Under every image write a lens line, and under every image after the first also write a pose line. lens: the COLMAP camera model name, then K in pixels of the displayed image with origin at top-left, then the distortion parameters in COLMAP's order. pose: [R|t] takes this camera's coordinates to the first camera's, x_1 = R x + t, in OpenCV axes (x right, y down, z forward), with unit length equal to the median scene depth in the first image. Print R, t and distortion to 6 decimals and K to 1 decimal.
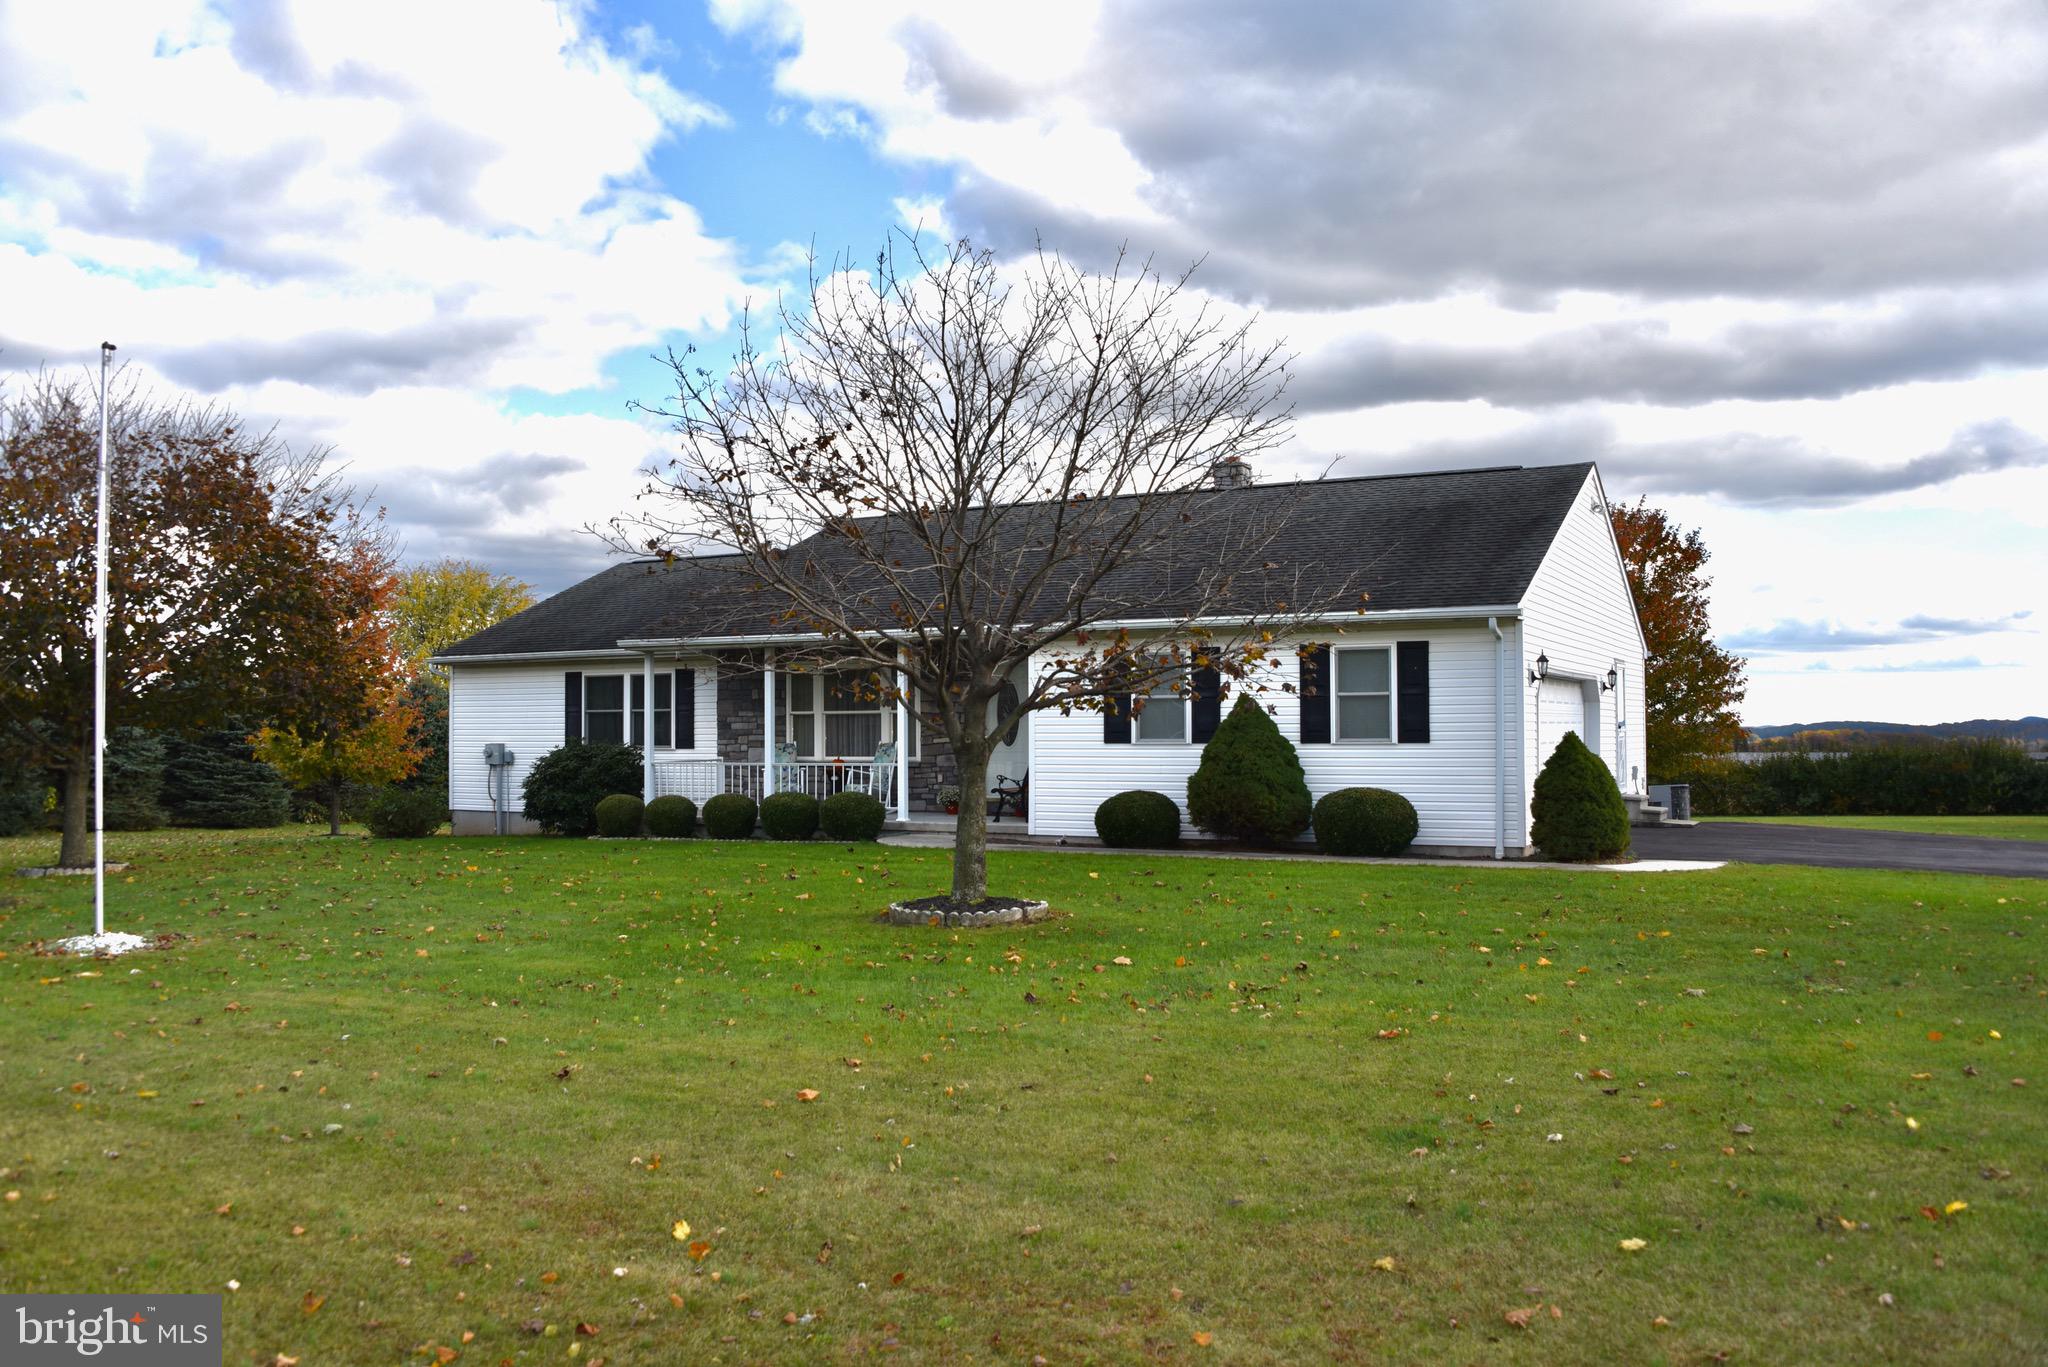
lens RADIAL K [[1668.8, 0, 1021.3], [0, 1668.8, 718.2], [0, 0, 1]] dist [-0.088998, 0.002251]
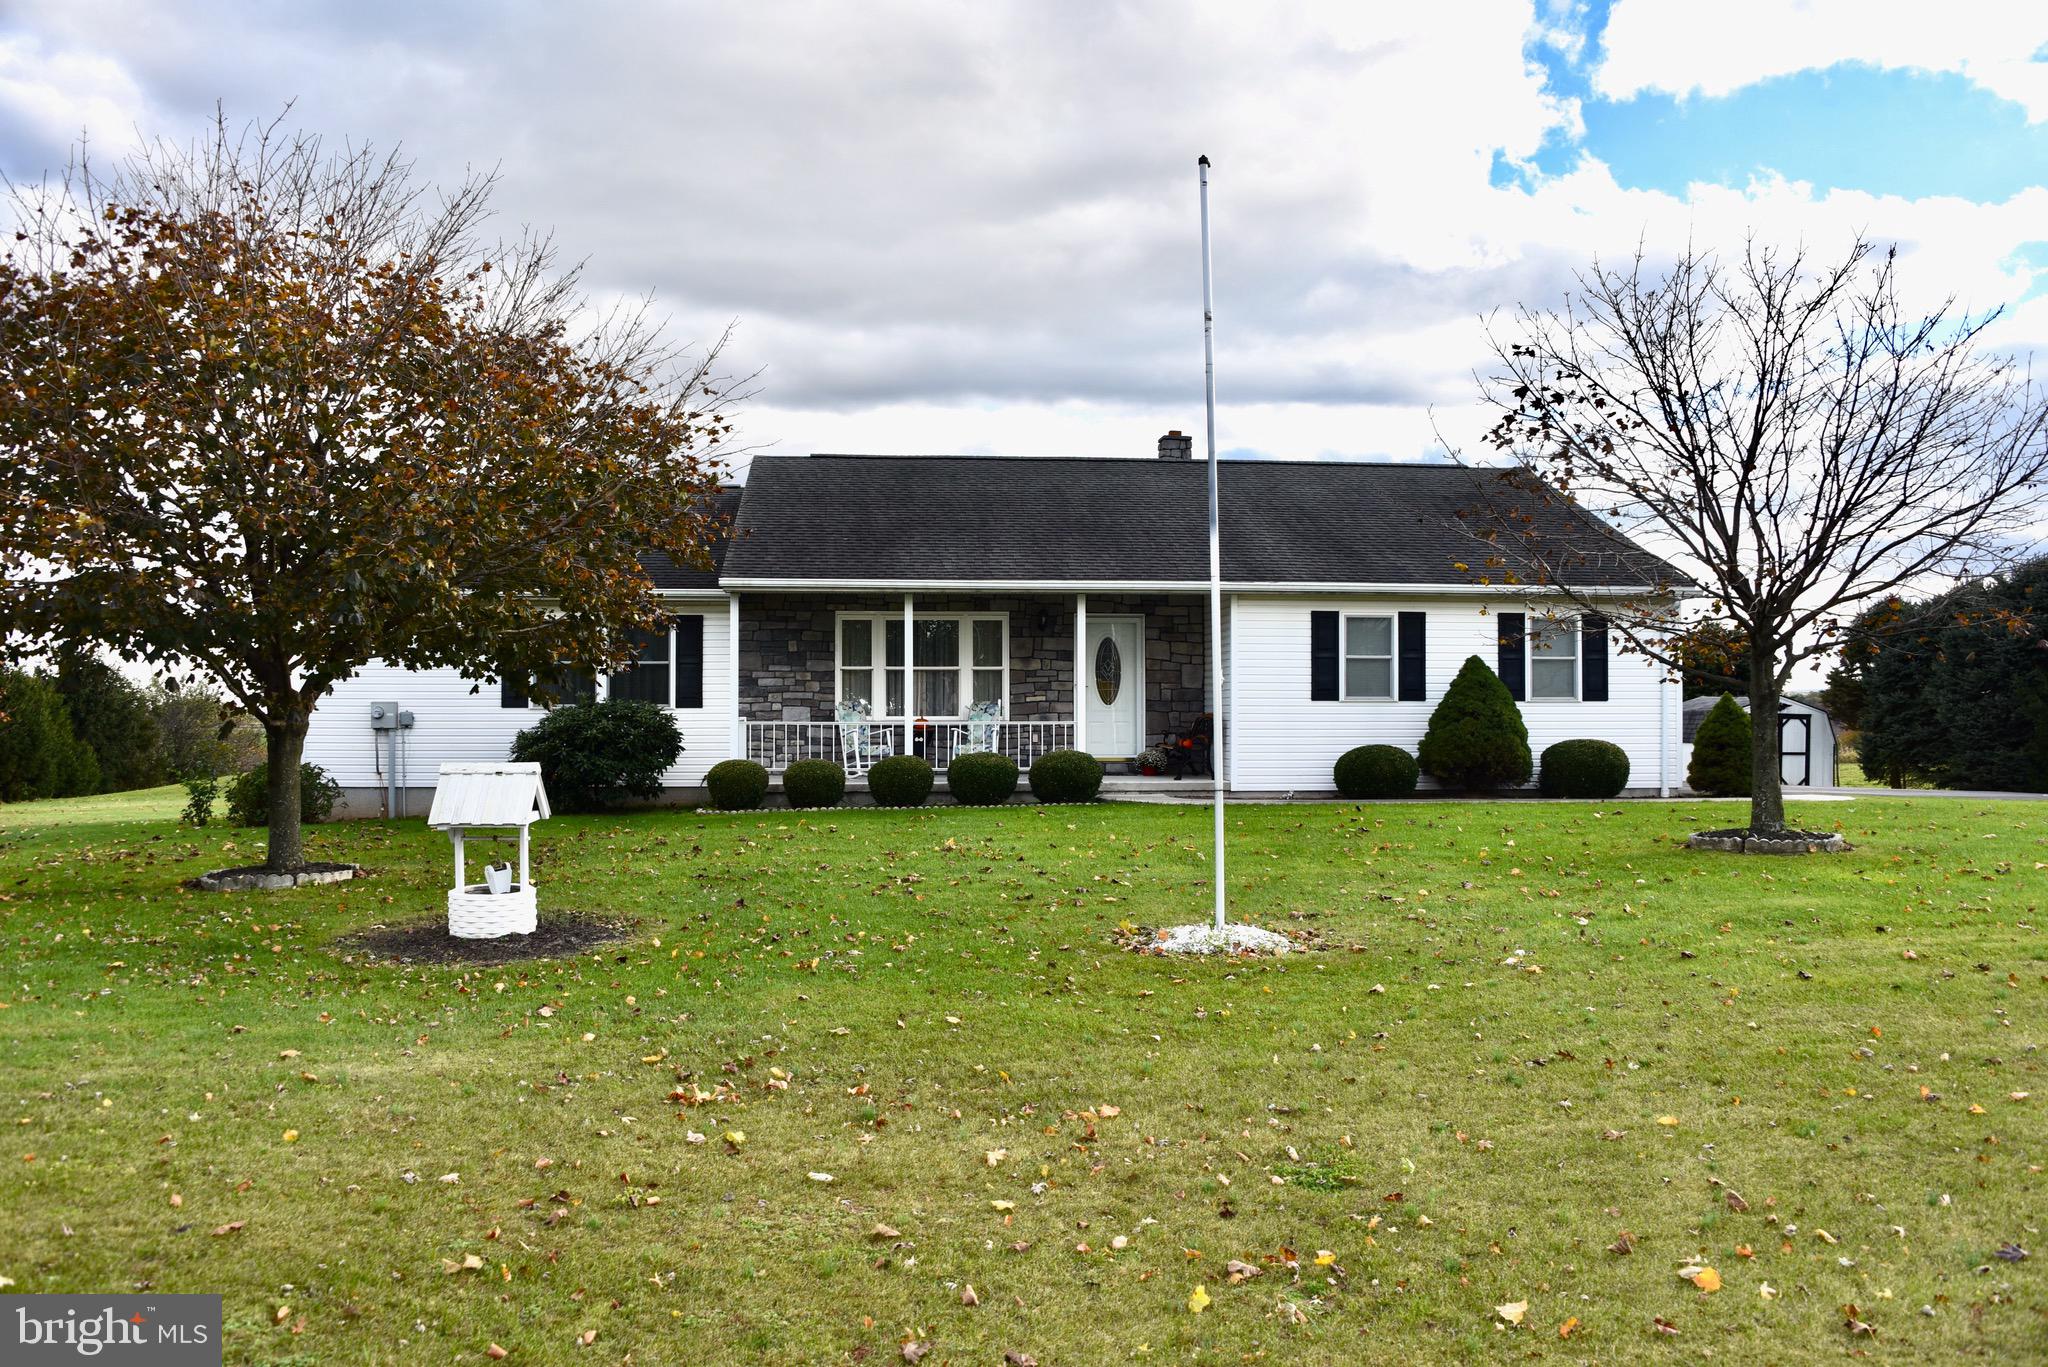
lens RADIAL K [[1628.6, 0, 1012.0], [0, 1628.6, 684.9], [0, 0, 1]] dist [-0.145802, 0.076822]
pose [[0.835875, 0.013759, 0.548747, -0.567331], [-0.008504, 0.999890, -0.012117, 0.016376], [-0.548853, 0.005462, 0.835901, 0.223346]]
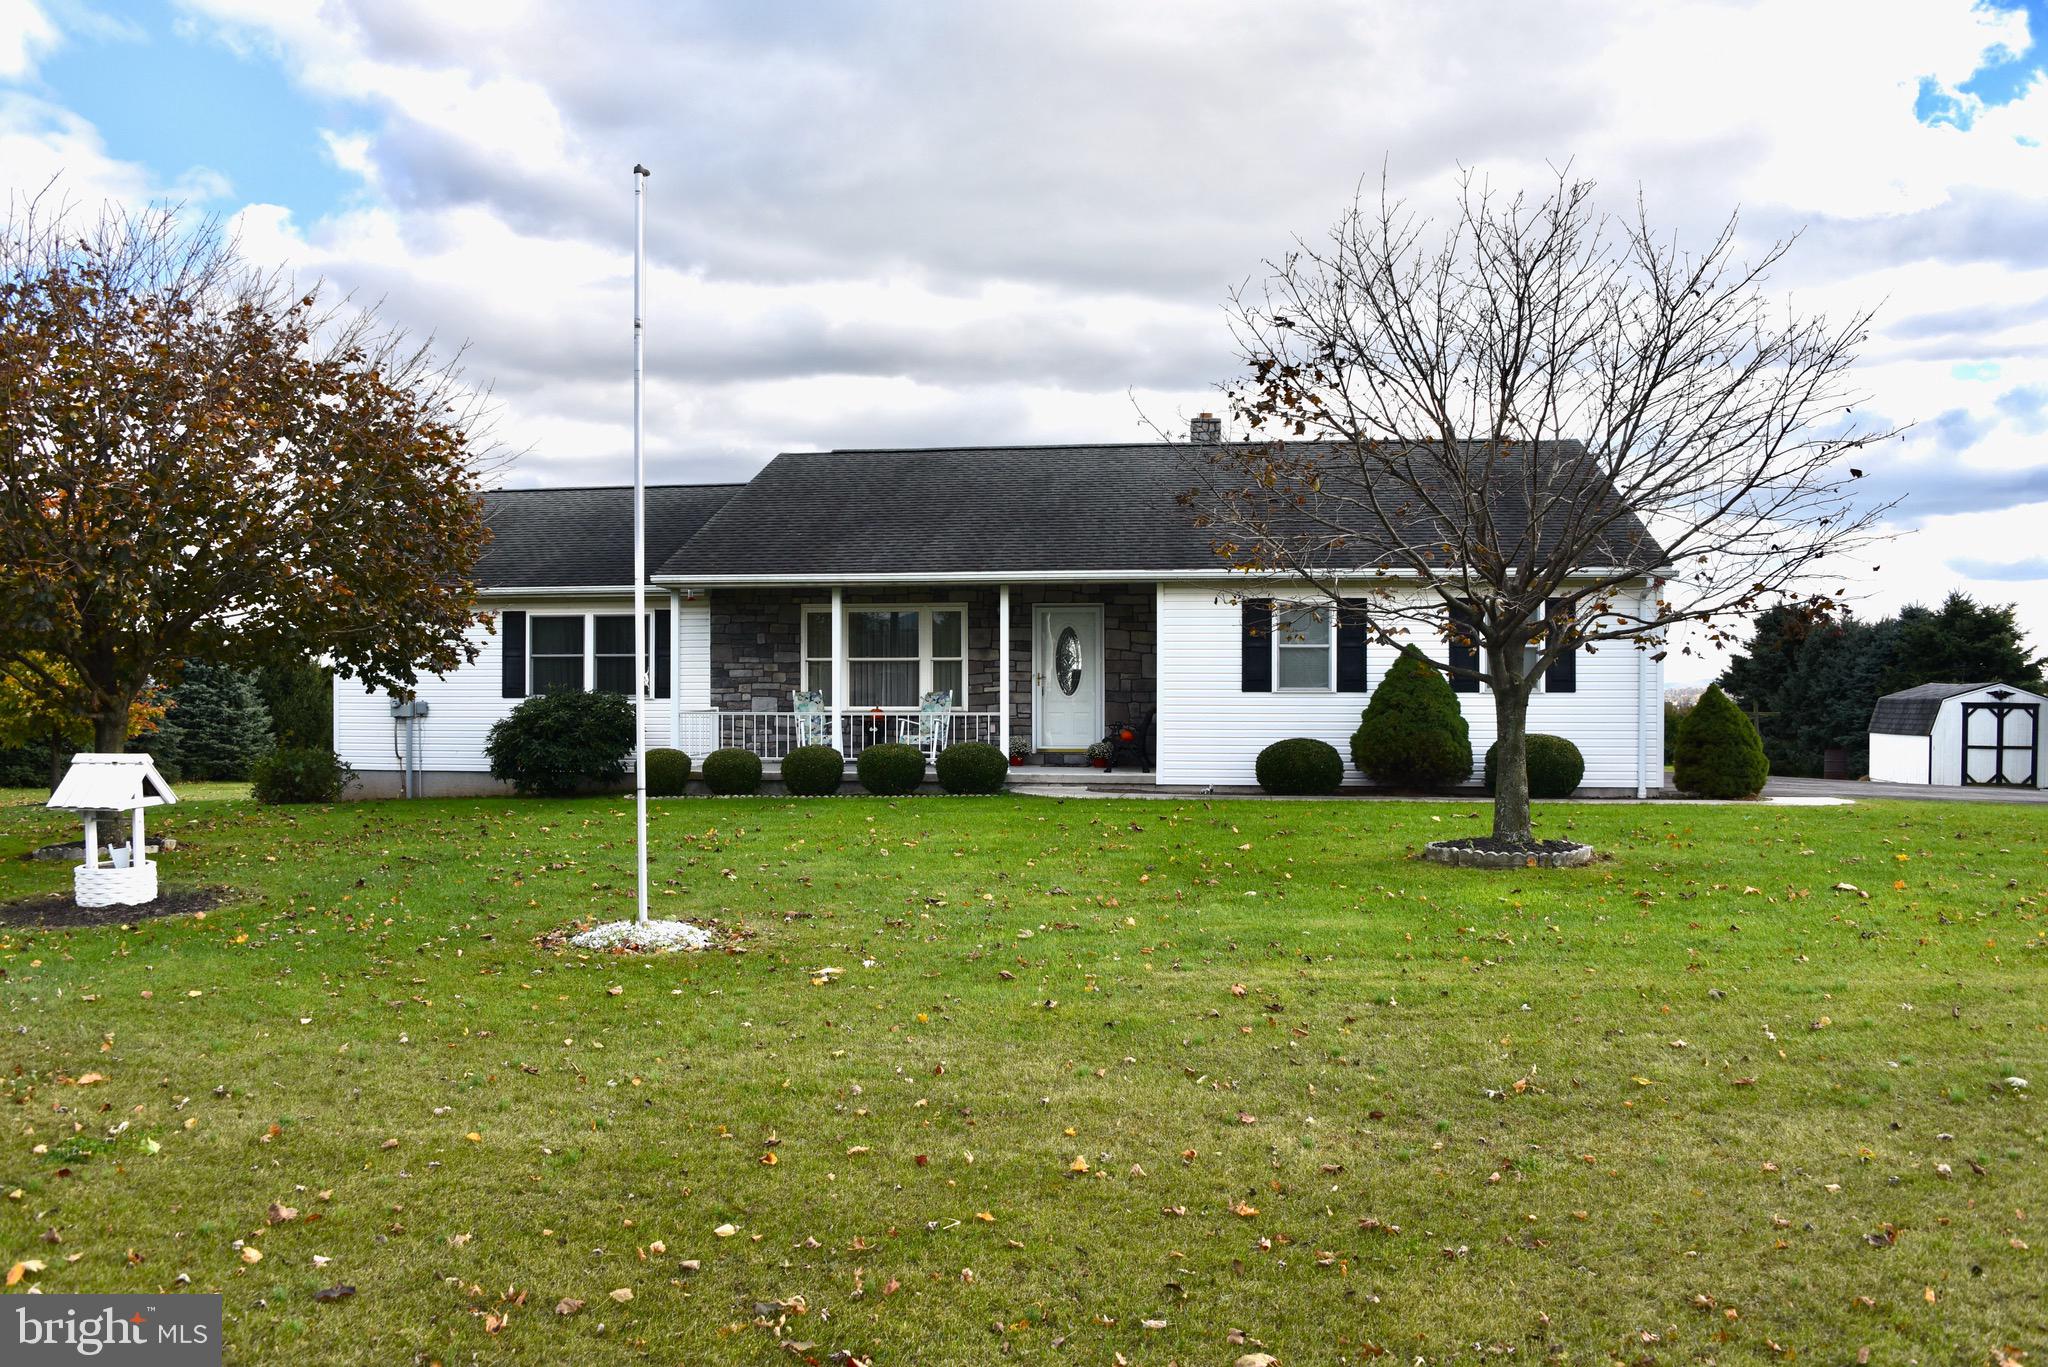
lens RADIAL K [[1635.7, 0, 1024.0], [0, 1635.7, 683.5], [0, 0, 1]] dist [-0.128048, 0.073543]
pose [[0.939820, 0.007579, 0.341585, -0.349265], [-0.007993, 0.999968, -0.000196, 0.009646], [-0.341576, -0.002546, 0.939851, 0.109884]]
